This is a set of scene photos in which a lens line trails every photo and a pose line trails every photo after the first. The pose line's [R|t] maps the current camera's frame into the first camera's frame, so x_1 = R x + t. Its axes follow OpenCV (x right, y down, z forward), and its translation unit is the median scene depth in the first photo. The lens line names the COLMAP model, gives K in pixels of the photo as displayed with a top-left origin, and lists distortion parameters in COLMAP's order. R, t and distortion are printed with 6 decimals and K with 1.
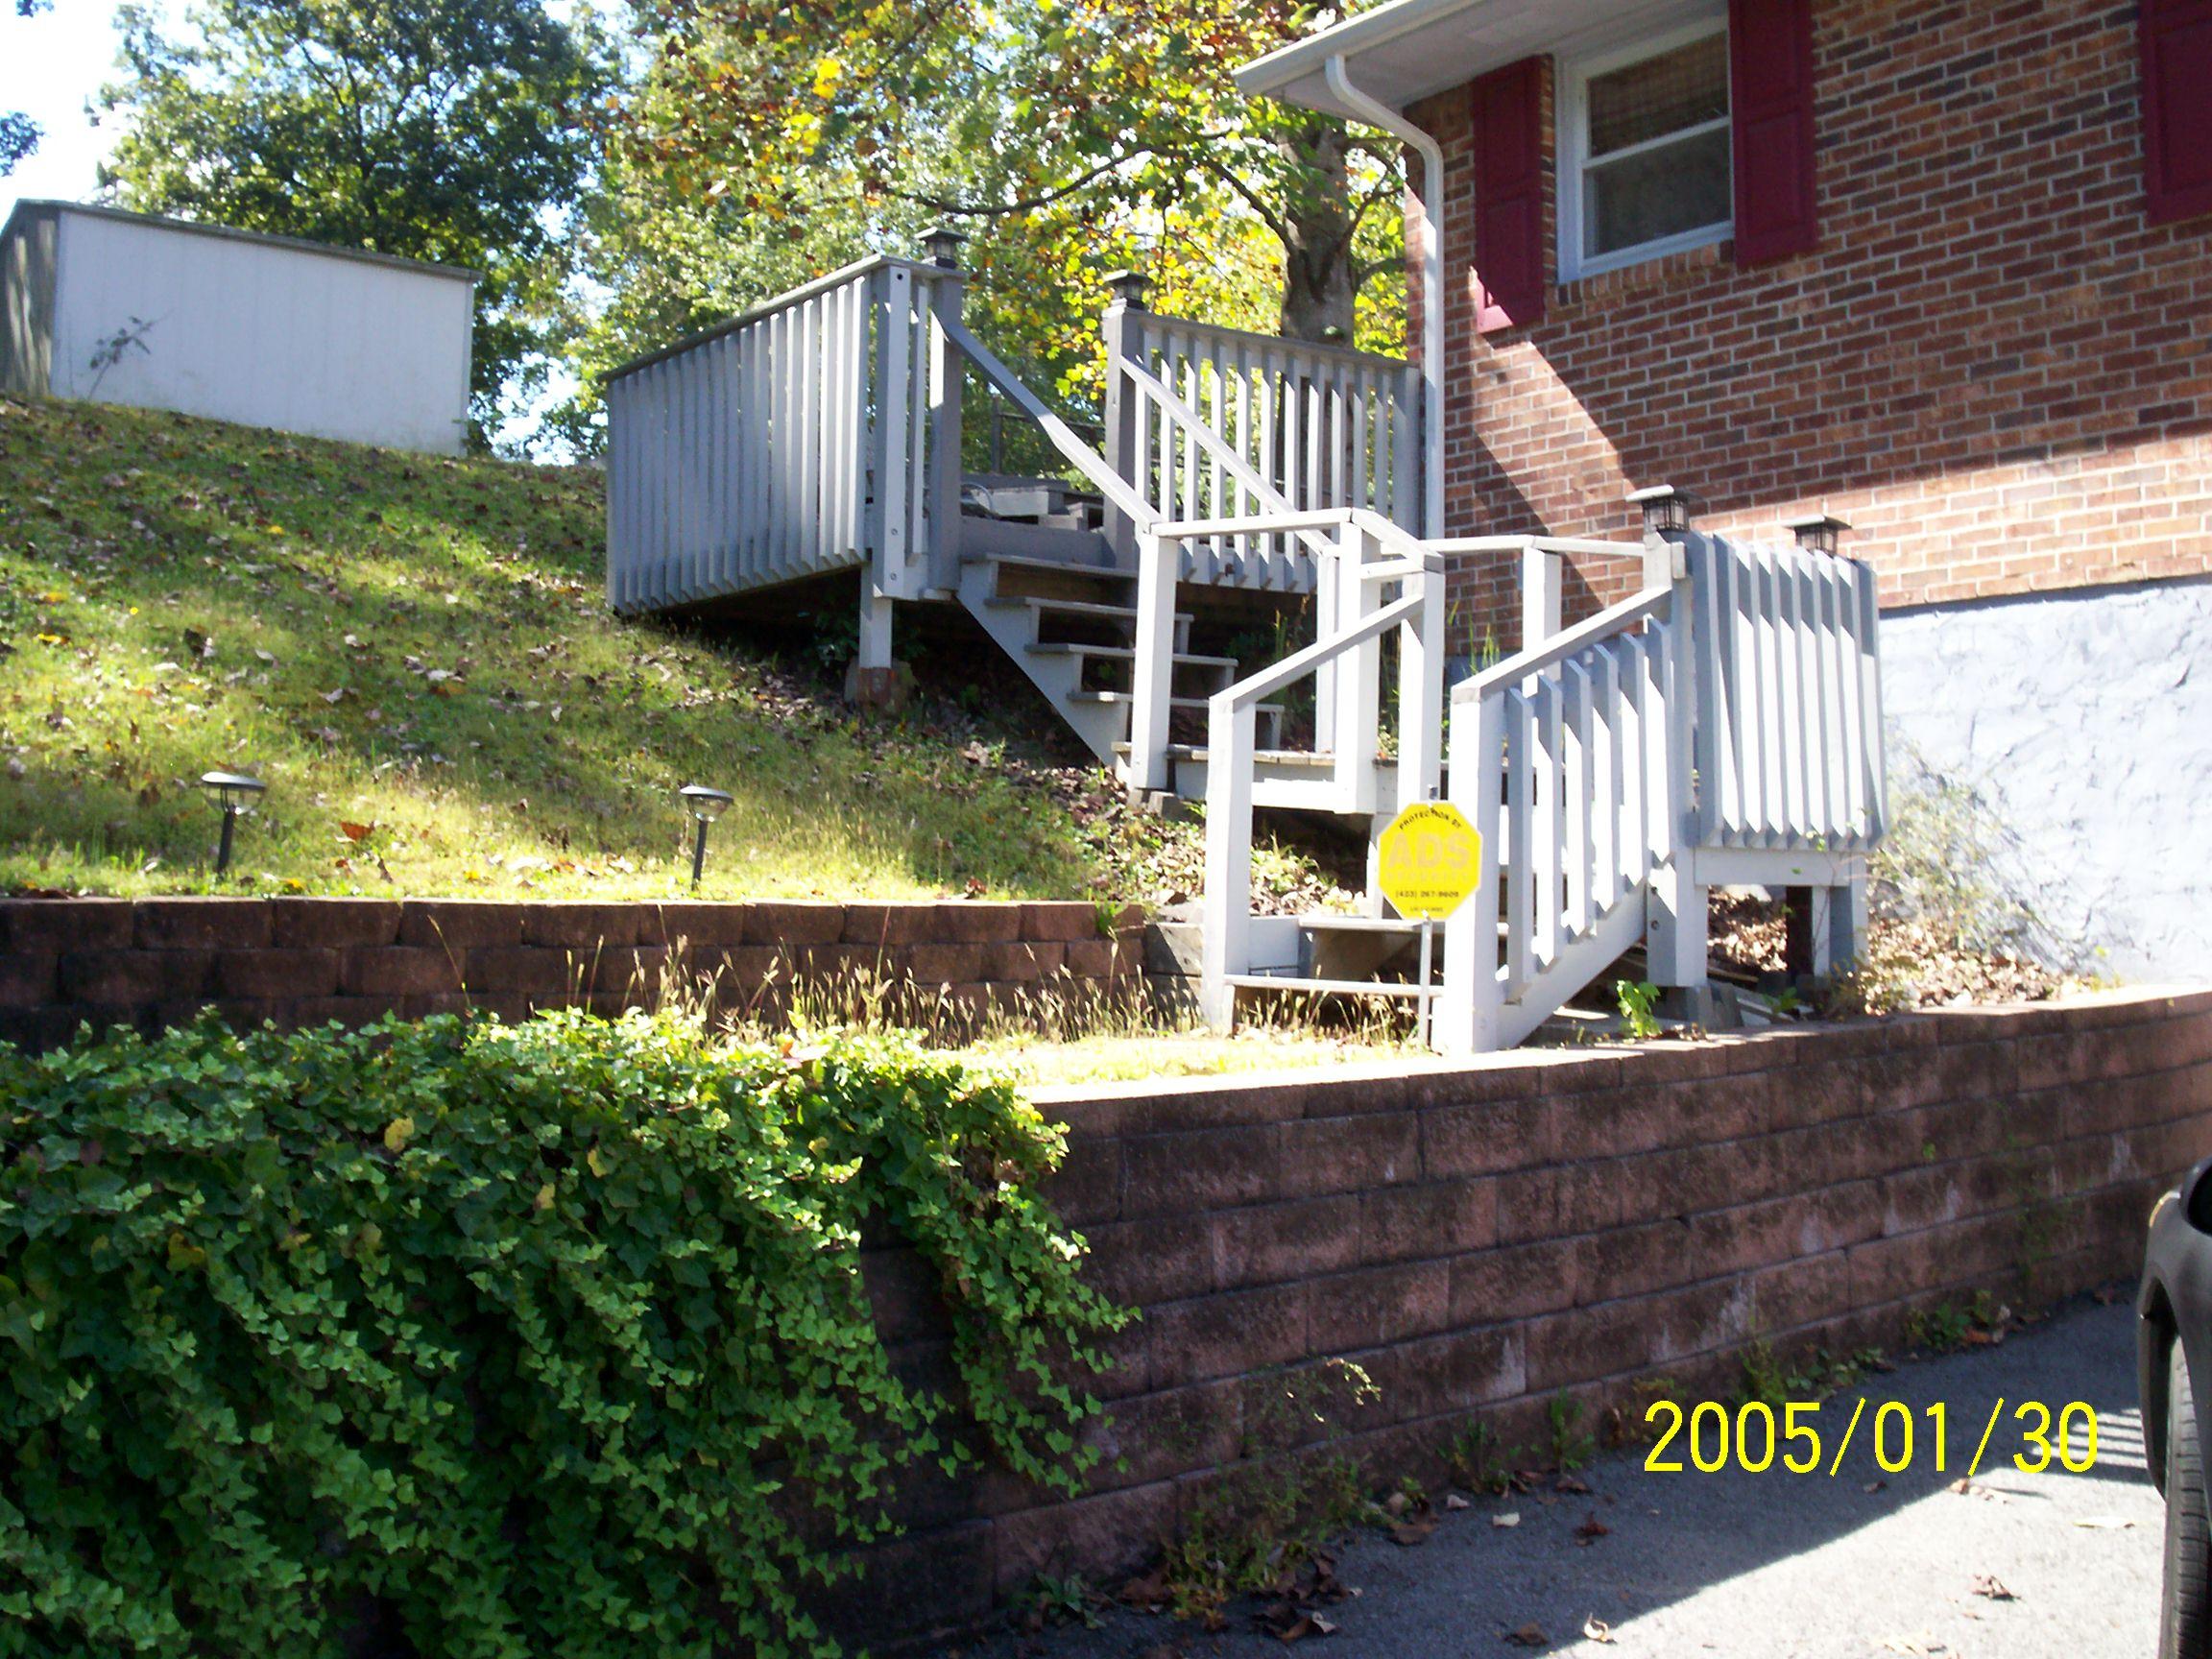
lens RADIAL K [[2173.7, 0, 1106.0], [0, 2173.7, 829.5], [0, 0, 1]] dist [-0.087476, -0.013131]
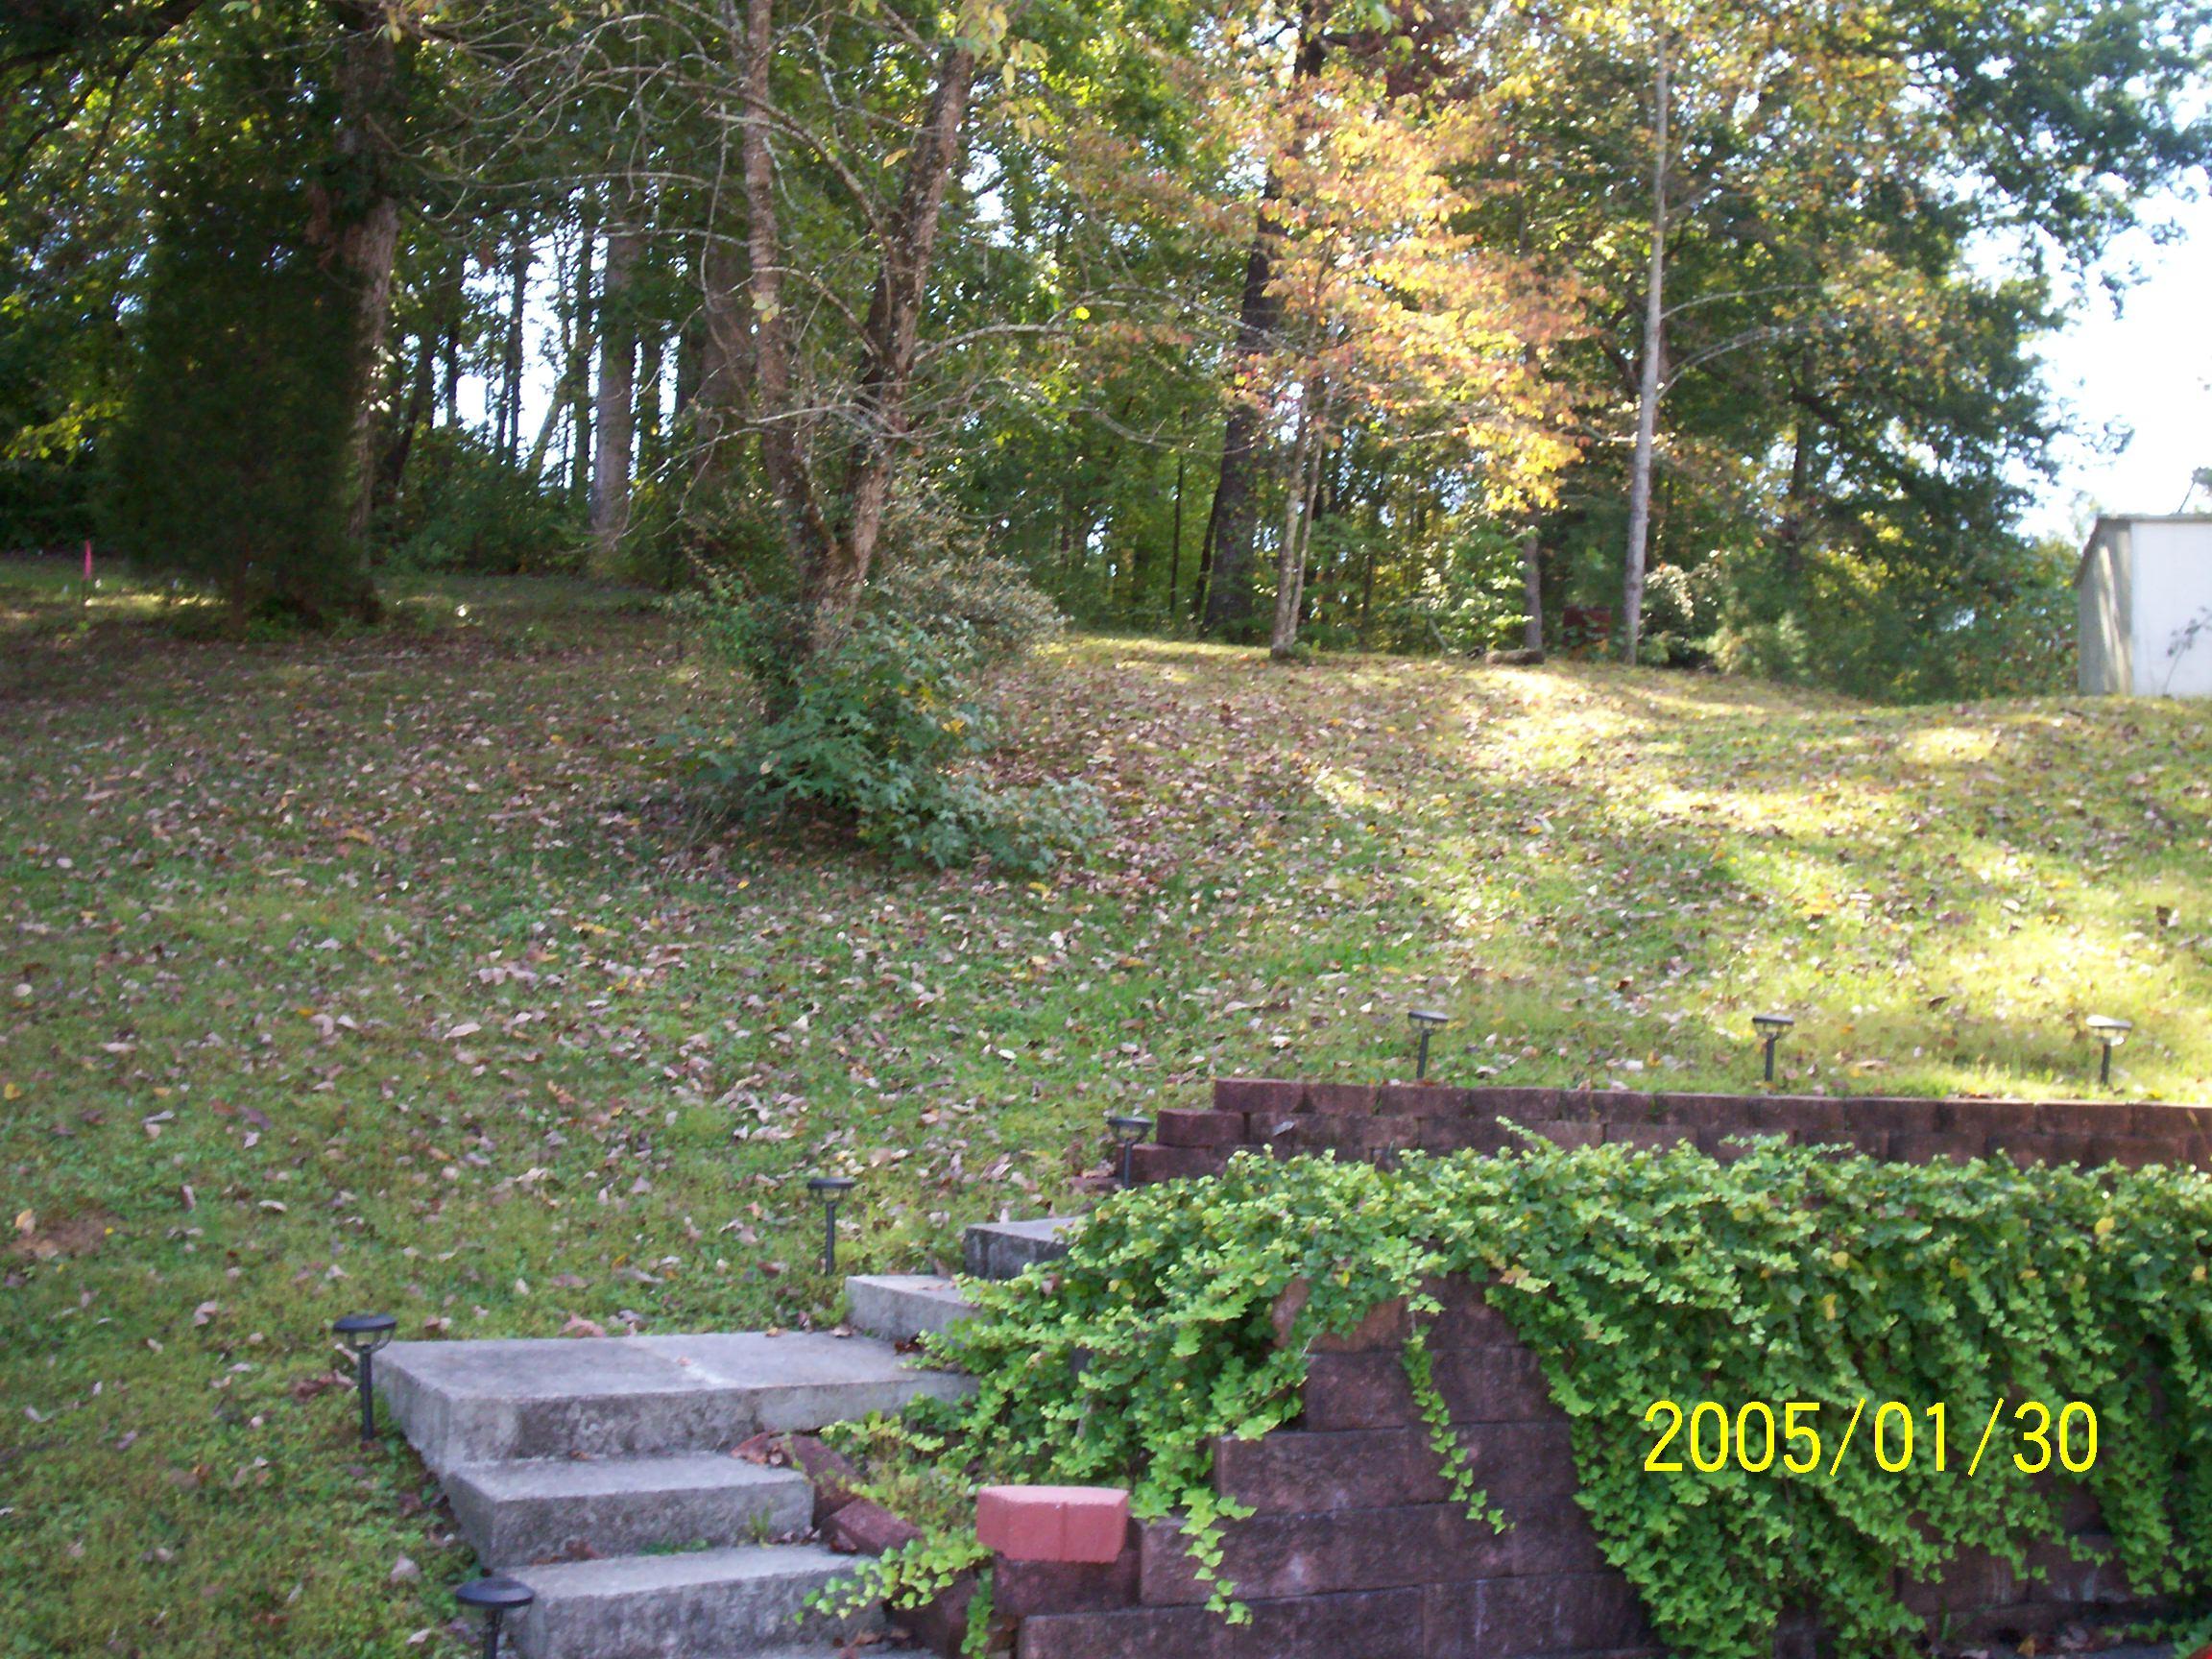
lens RADIAL K [[2299.2, 0, 1106.0], [0, 2299.2, 829.5], [0, 0, 1]] dist [0.005404, 0.002787]
pose [[0.592731, -0.079284, -0.801489, 0.496159], [-0.005024, 0.994760, -0.102118, 0.010662], [0.805385, 0.064555, 0.589226, -0.538420]]
